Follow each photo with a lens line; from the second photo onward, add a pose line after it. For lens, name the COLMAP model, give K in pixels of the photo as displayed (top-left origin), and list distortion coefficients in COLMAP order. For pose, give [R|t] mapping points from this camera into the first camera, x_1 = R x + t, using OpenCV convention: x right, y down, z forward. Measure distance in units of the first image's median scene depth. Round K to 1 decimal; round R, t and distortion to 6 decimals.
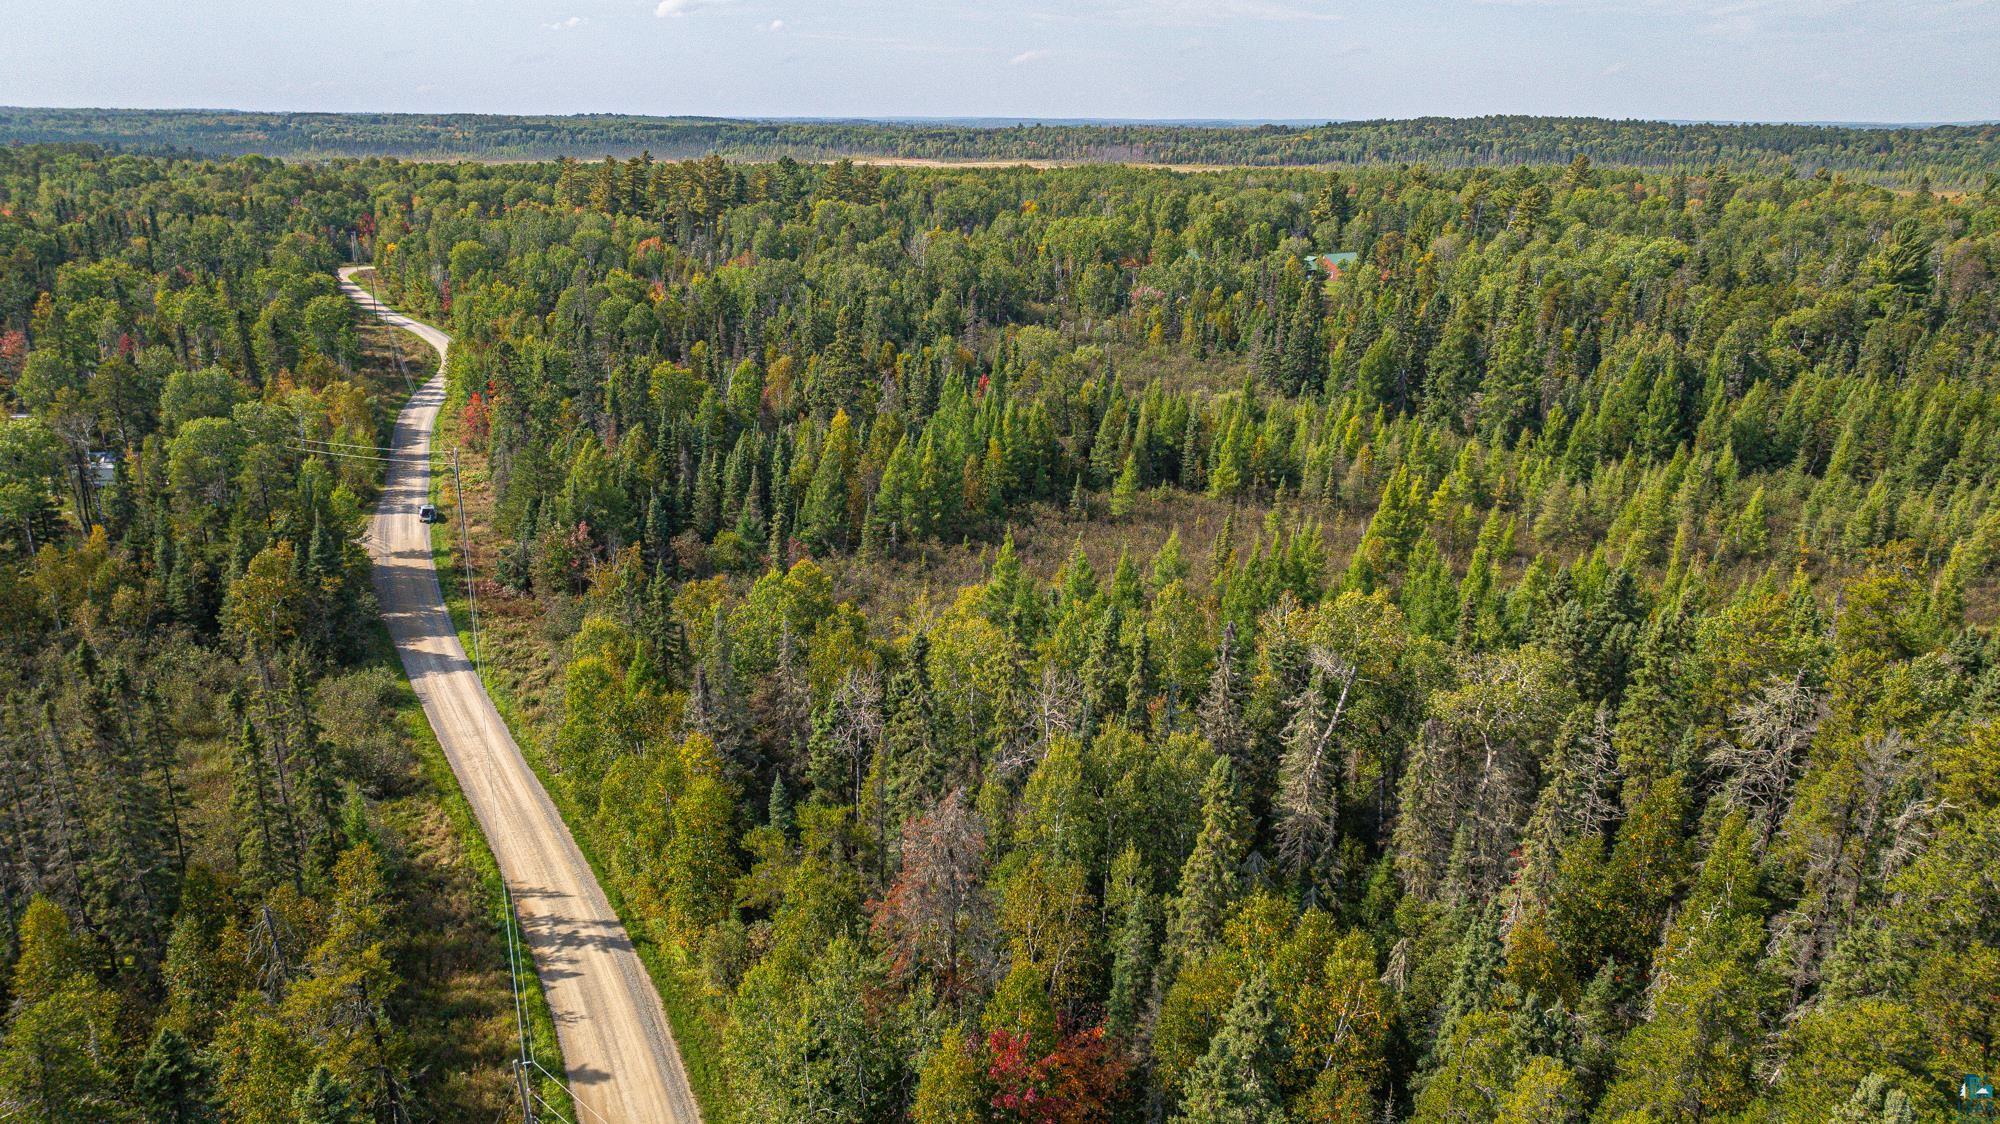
lens RADIAL K [[1402.7, 0, 997.9], [0, 1402.7, 566.6], [0, 0, 1]] dist [-0.033791, 0.035445]
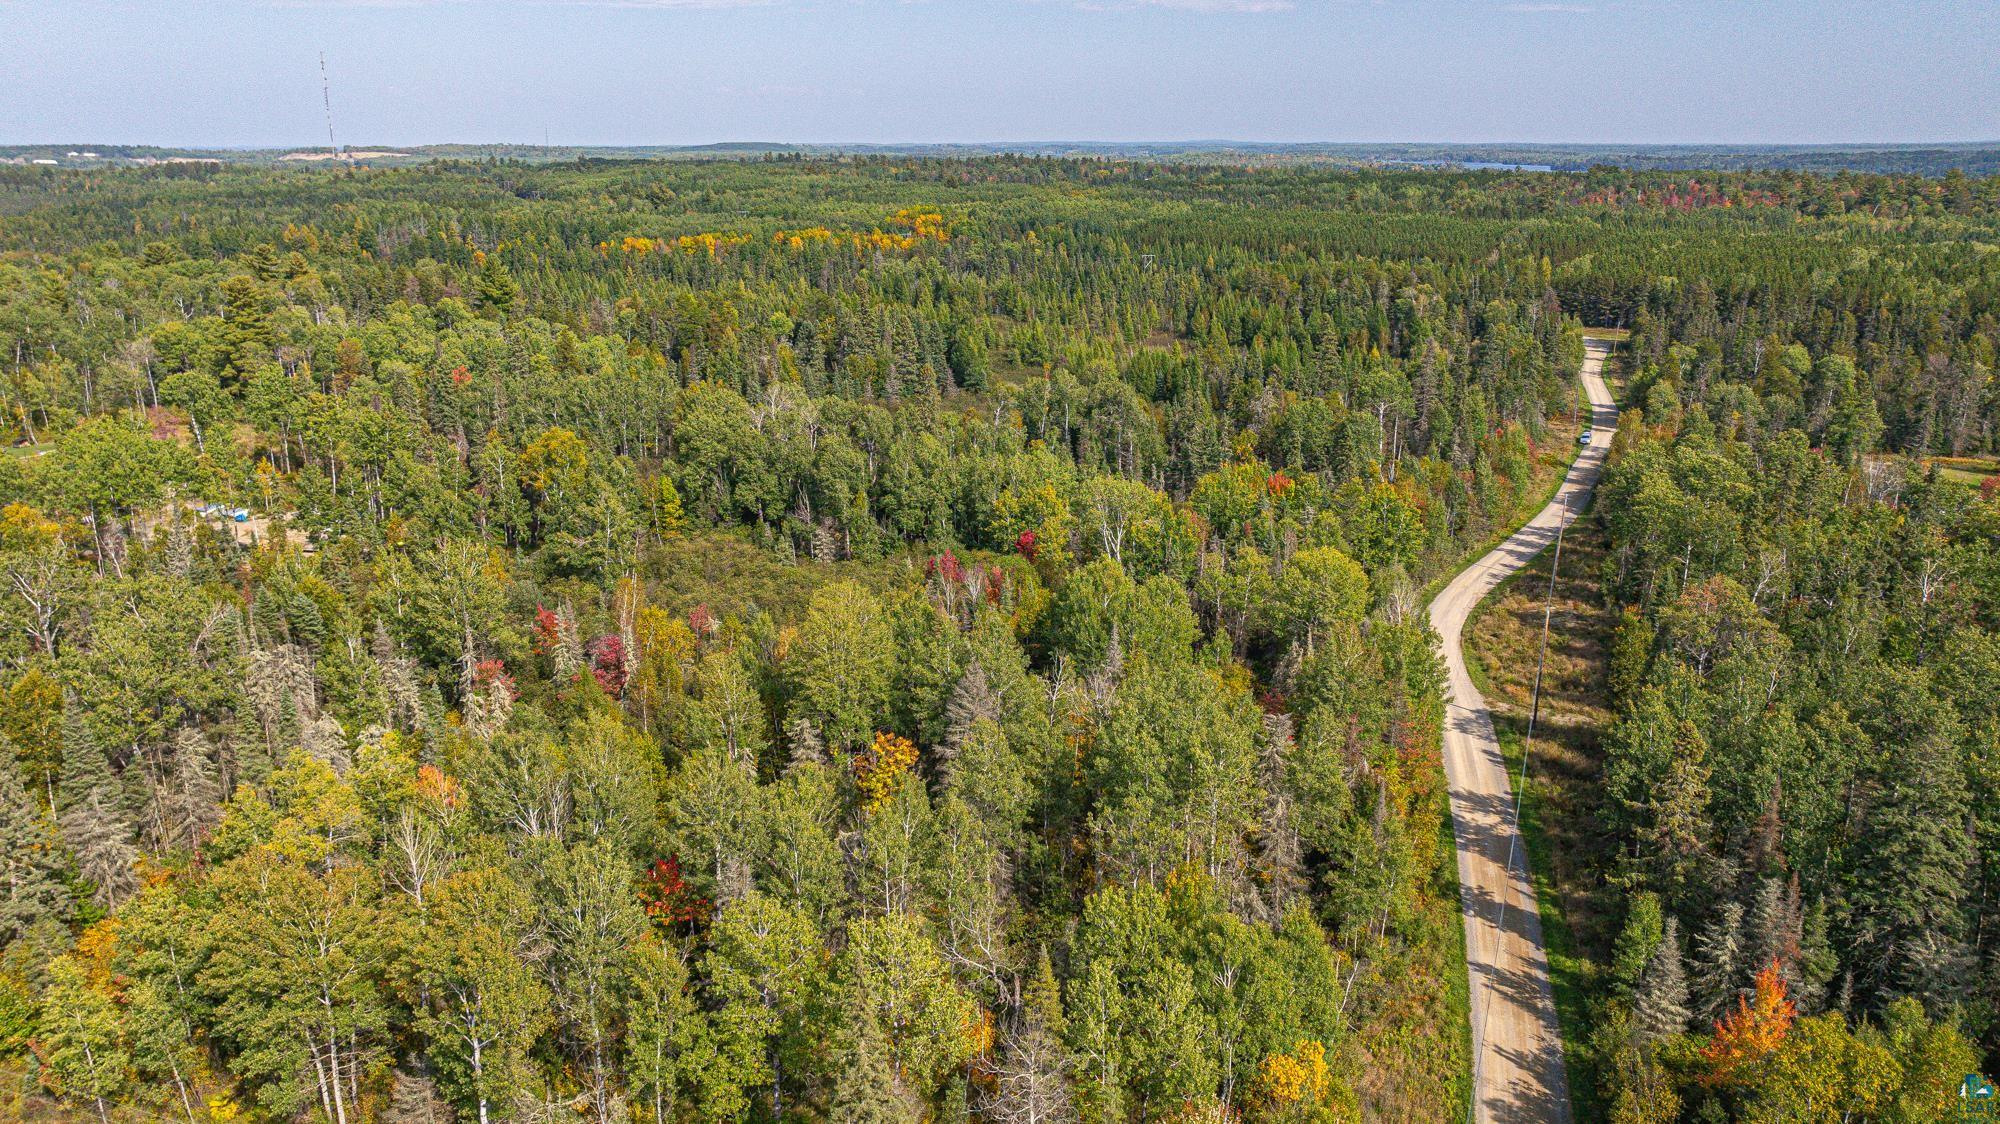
lens RADIAL K [[1402.7, 0, 1007.2], [0, 1402.7, 550.0], [0, 0, 1]] dist [-0.033791, 0.035445]
pose [[-0.663790, -0.216019, 0.716044, -1.002118], [0.223235, 0.856518, 0.465342, -0.727494], [-0.713827, 0.468735, -0.520325, 2.074017]]
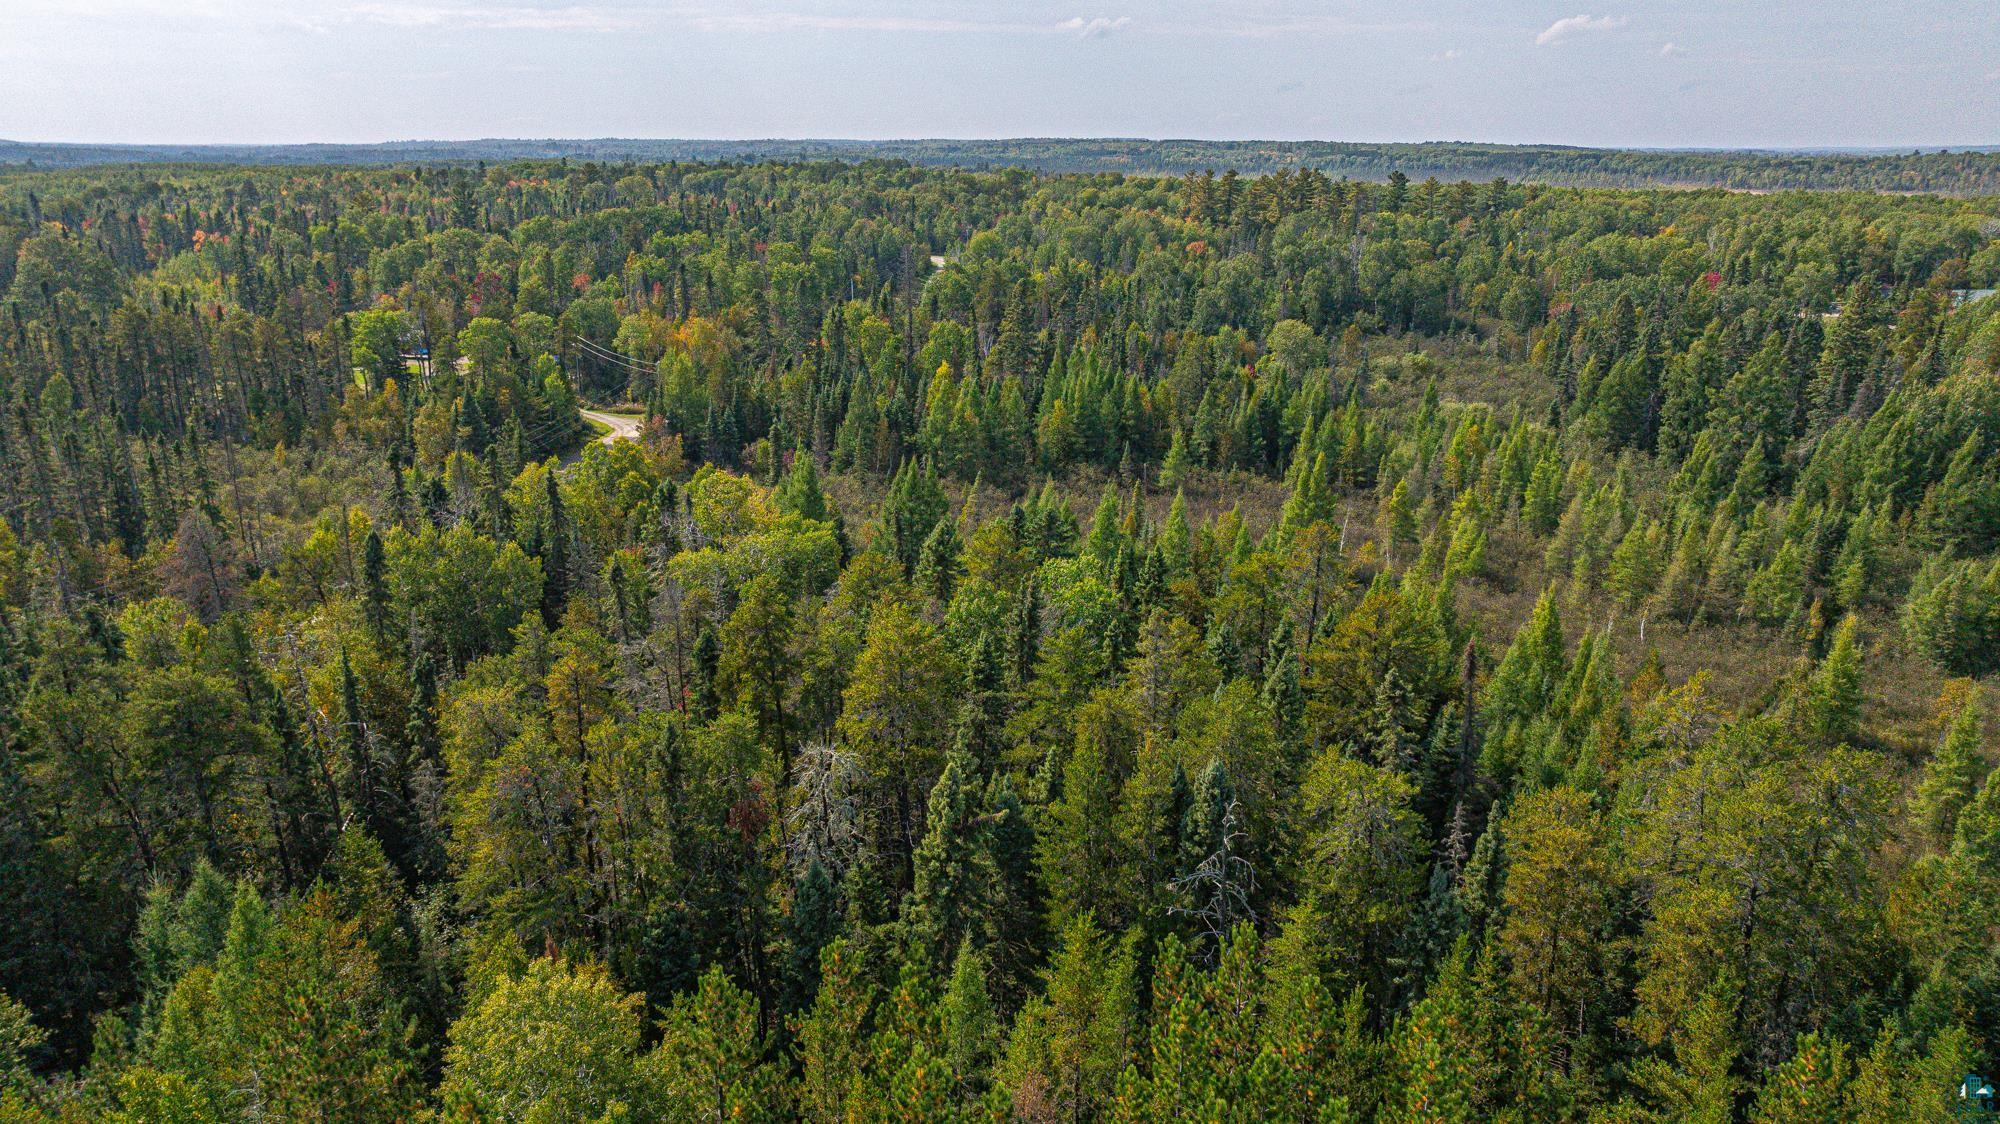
lens RADIAL K [[1402.7, 0, 1003.8], [0, 1402.7, 554.8], [0, 0, 1]] dist [-0.033791, 0.035445]
pose [[0.832533, 0.152925, -0.532449, 0.477650], [-0.167426, 0.985654, 0.021305, 0.009146], [0.528069, 0.071408, 0.846194, 0.055585]]
